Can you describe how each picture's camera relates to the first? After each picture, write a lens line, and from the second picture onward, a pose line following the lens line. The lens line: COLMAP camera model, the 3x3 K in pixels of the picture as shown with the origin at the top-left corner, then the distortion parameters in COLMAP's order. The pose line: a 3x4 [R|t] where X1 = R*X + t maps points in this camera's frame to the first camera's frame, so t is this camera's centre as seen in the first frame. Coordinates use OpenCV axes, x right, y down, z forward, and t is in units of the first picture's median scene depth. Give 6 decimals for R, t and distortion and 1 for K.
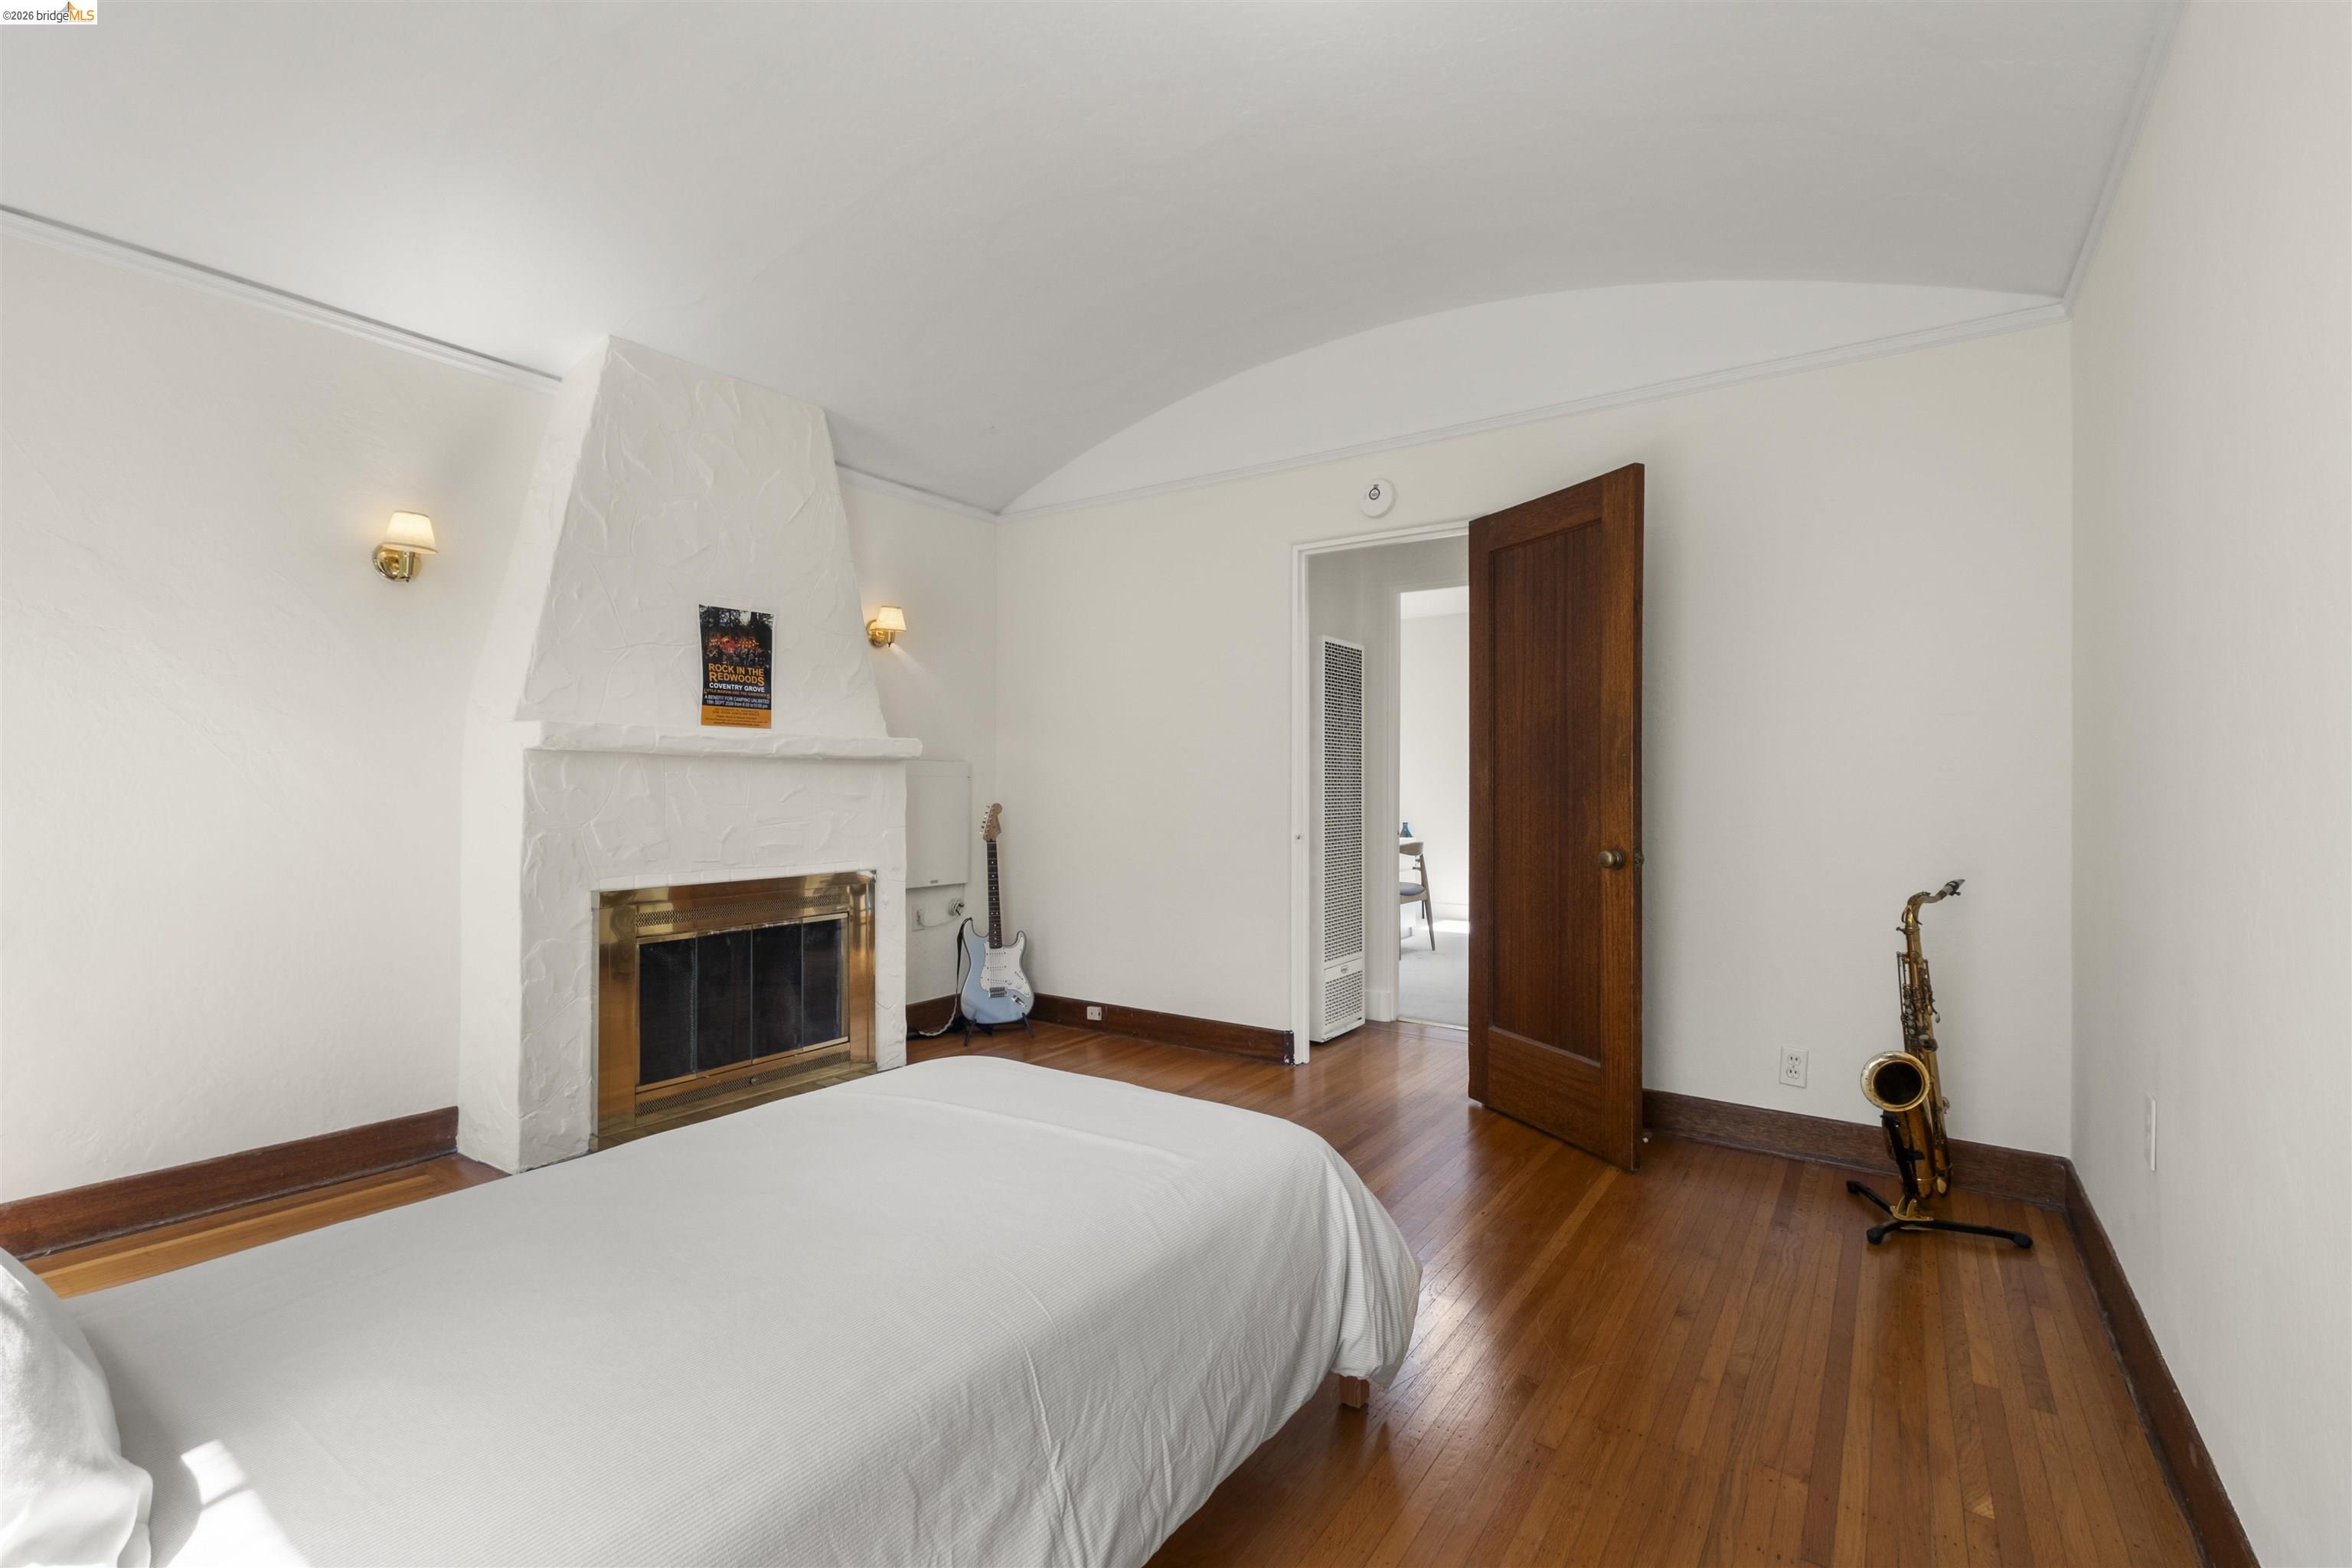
lens RADIAL K [[1030.8, 0, 1176.9], [0, 1030.8, 790.6], [0, 0, 1]] dist [-0.002517, -0.001050]
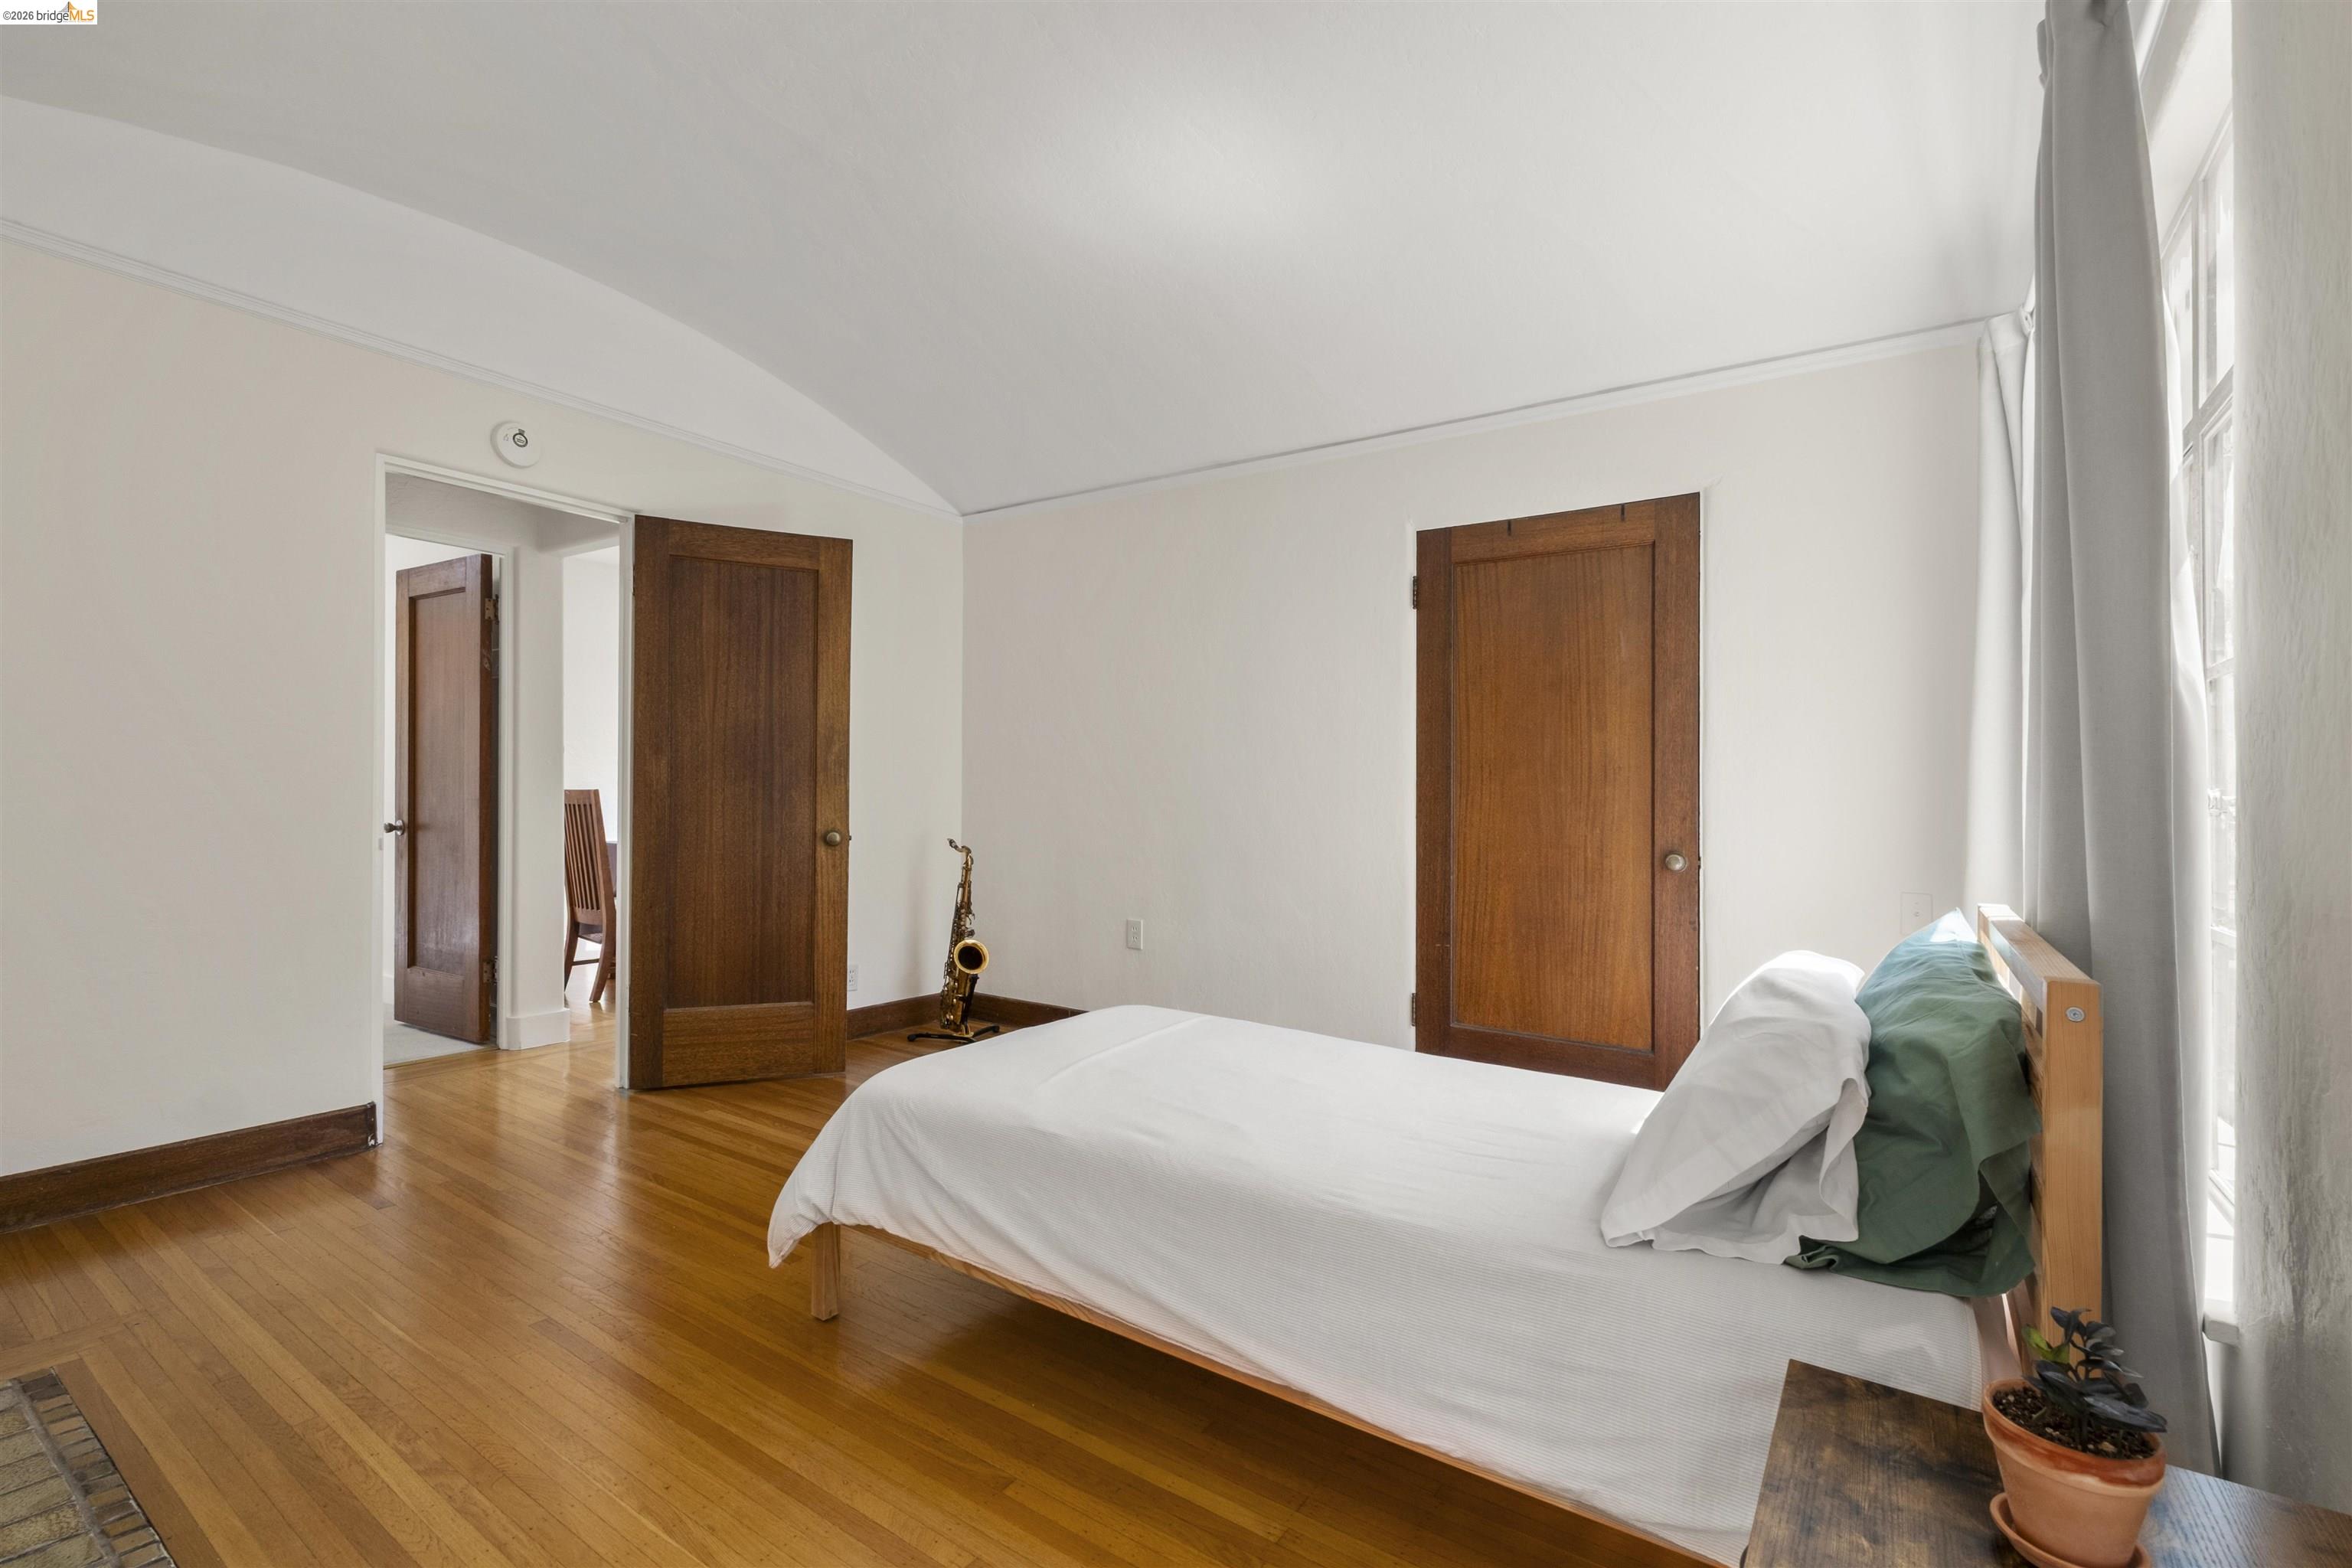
lens RADIAL K [[1030.8, 0, 1176.9], [0, 1030.8, 790.6], [0, 0, 1]] dist [-0.002517, -0.001050]
pose [[-0.019619, 0.000109, 0.999808, -0.811094], [-0.010275, 0.999947, -0.000310, 0.002109], [-0.999755, -0.010279, -0.019617, 0.544967]]
